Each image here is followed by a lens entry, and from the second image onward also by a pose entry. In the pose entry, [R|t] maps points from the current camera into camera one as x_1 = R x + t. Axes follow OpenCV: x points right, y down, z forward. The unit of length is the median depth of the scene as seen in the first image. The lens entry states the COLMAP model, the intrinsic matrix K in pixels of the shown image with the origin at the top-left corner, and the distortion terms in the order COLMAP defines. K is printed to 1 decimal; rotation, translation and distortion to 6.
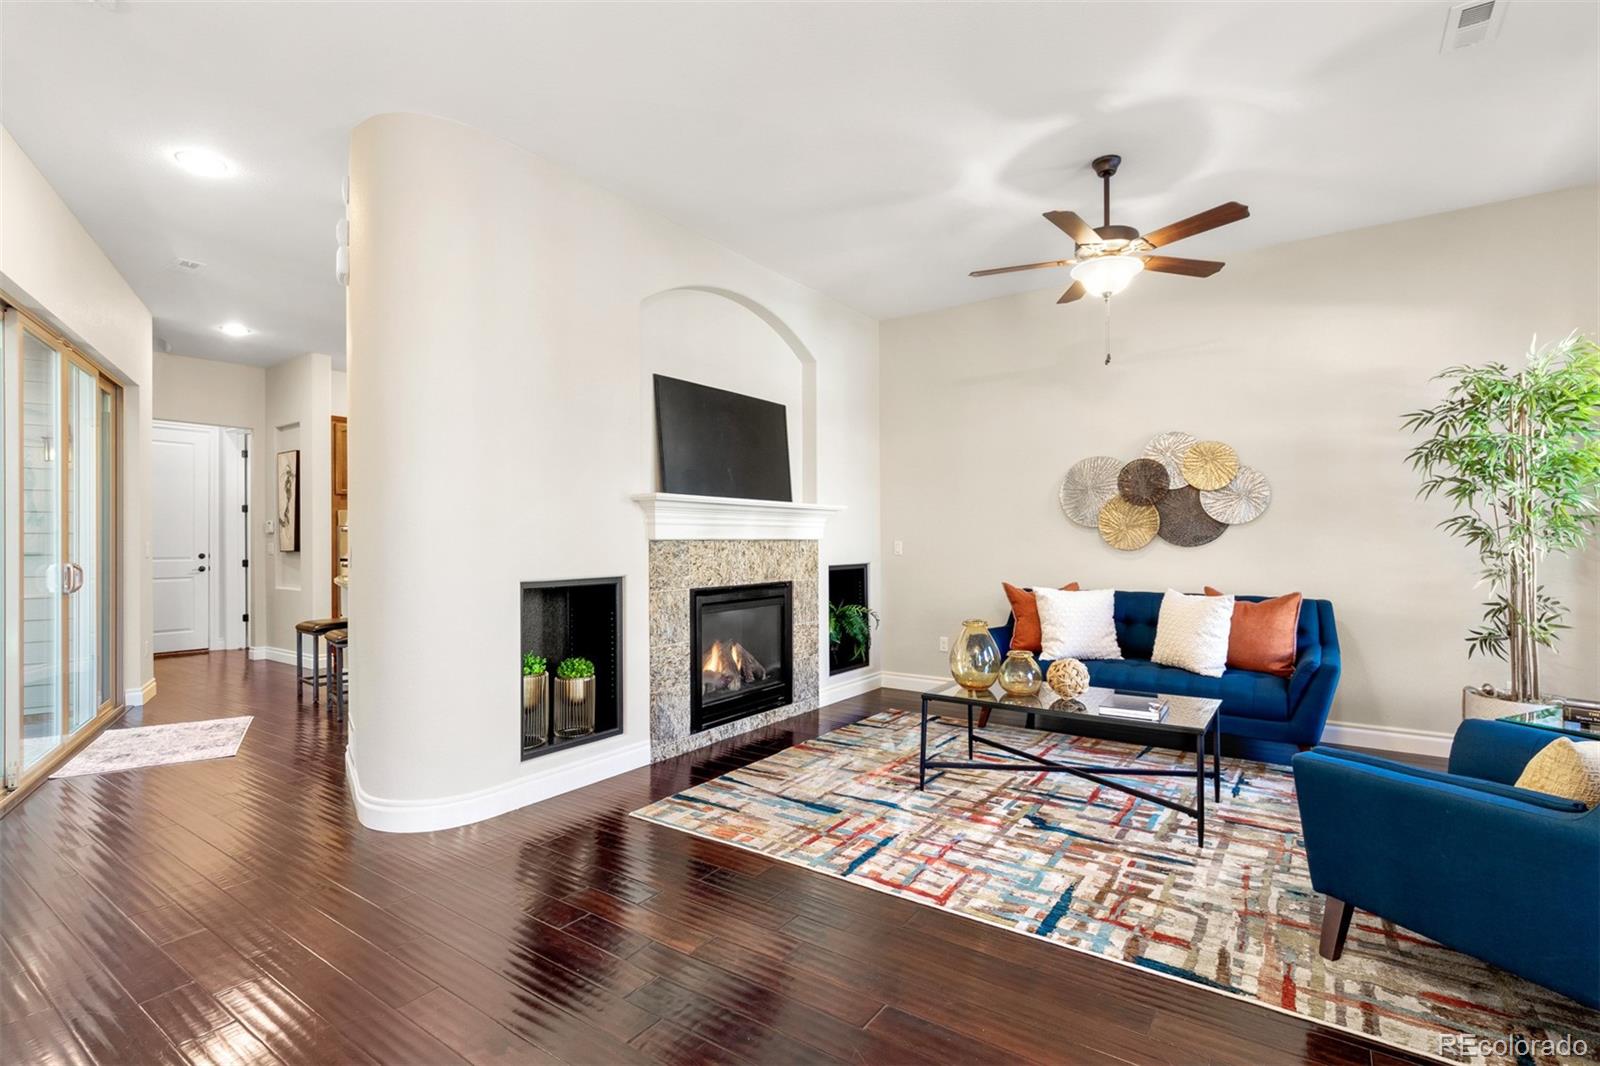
lens RADIAL K [[755.9, 0, 811.7], [0, 755.9, 538.5], [0, 0, 1]] dist [0.005199, -0.005488]
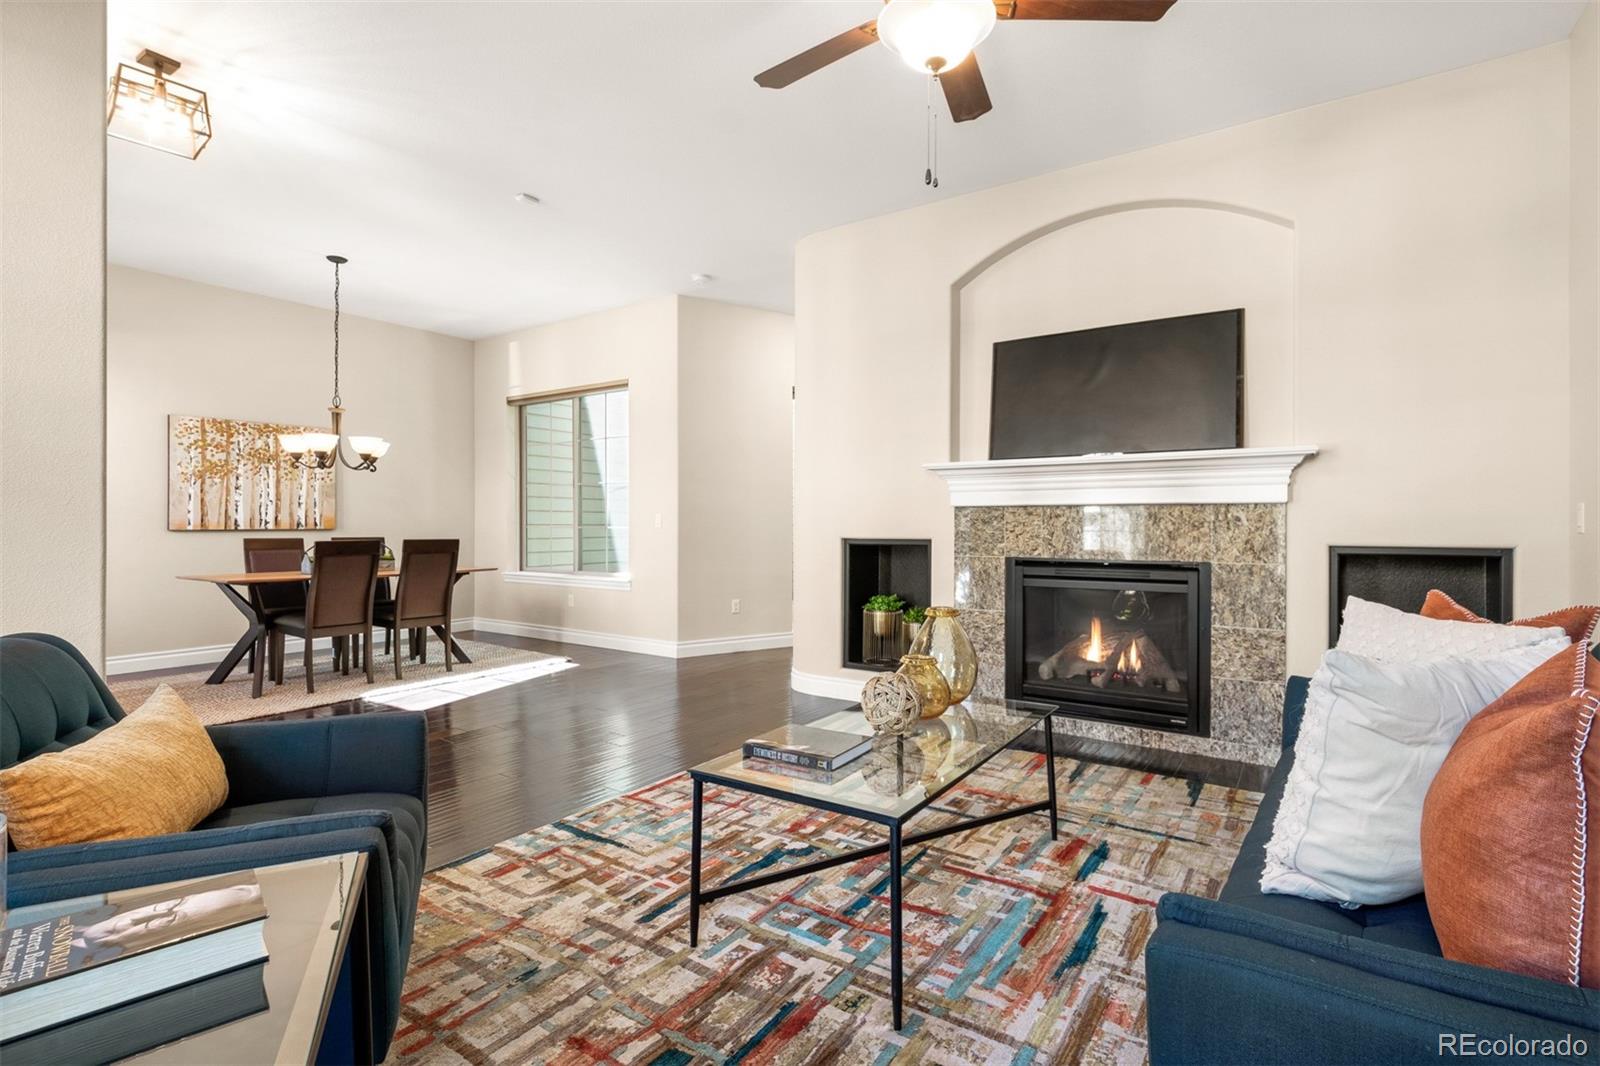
lens RADIAL K [[755.9, 0, 807.5], [0, 755.9, 524.7], [0, 0, 1]] dist [0.005199, -0.005488]
pose [[0.002421, 0.002931, -0.999993, 1.009060], [-0.001514, 0.999995, 0.002928, 0.028872], [0.999996, 0.001507, 0.002425, 0.937166]]
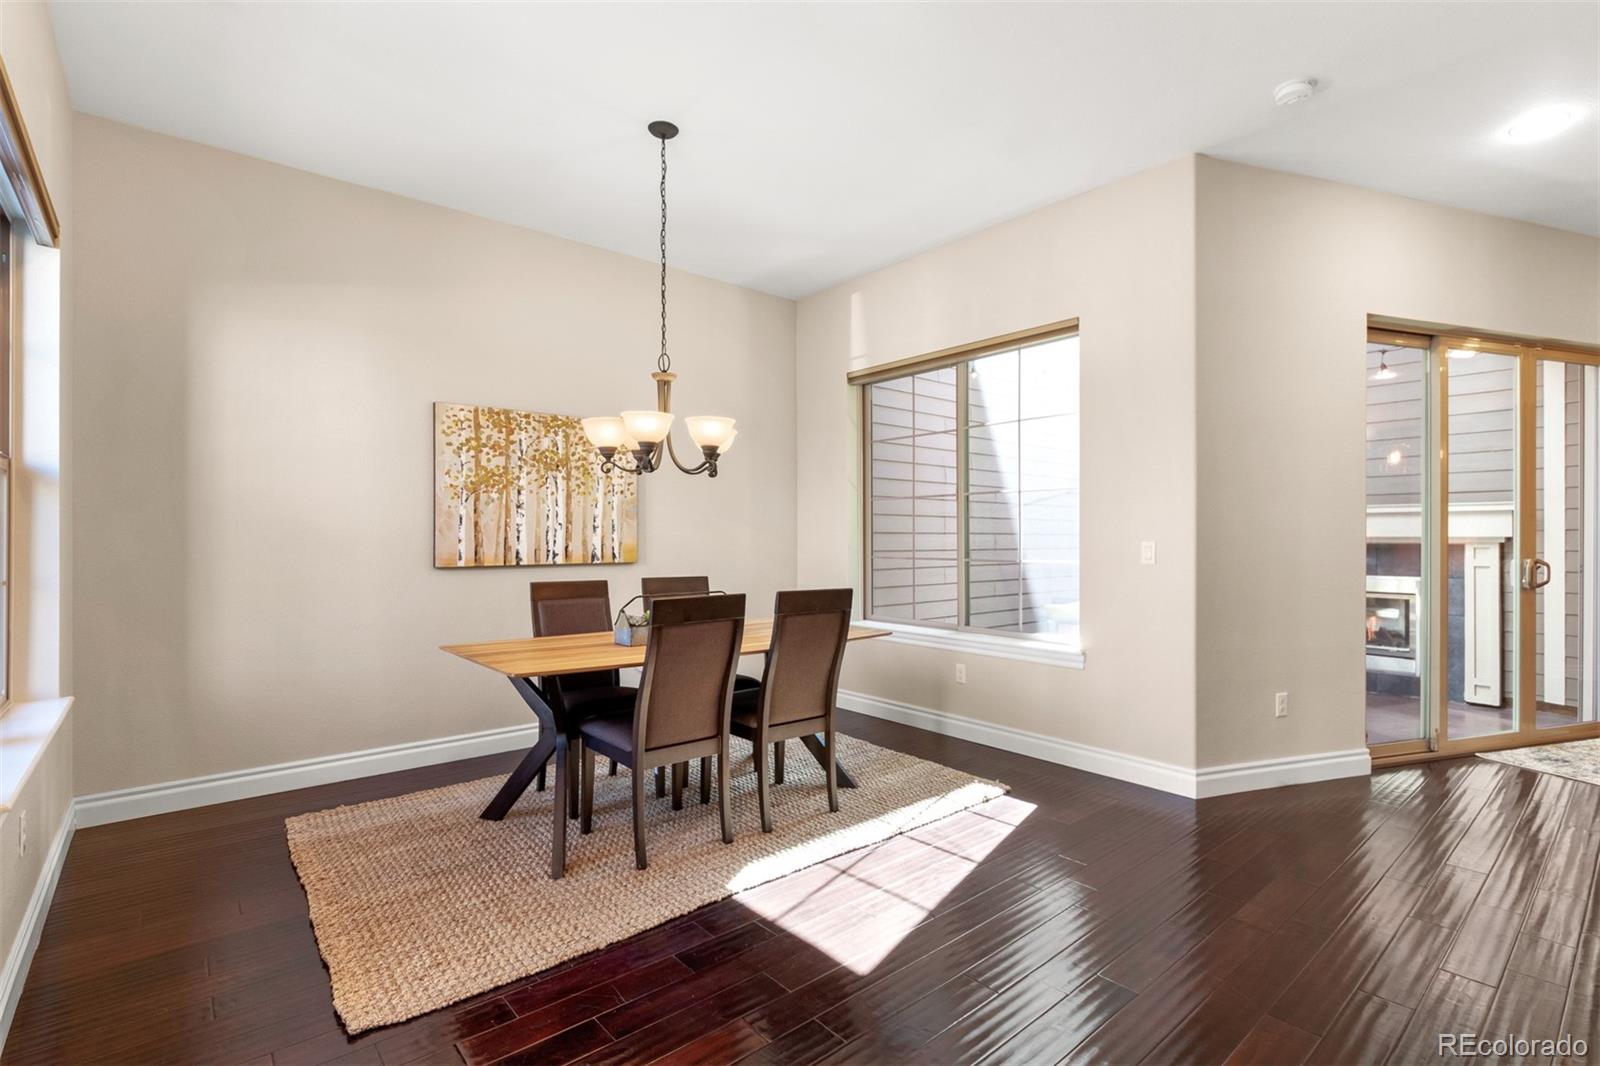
lens RADIAL K [[755.9, 0, 817.5], [0, 755.9, 541.4], [0, 0, 1]] dist [0.005199, -0.005488]
pose [[-0.247076, 0.004486, -0.968986, 0.460258], [0.001277, 0.999990, 0.004304, 0.008516], [0.968995, -0.000174, -0.247080, 0.501987]]
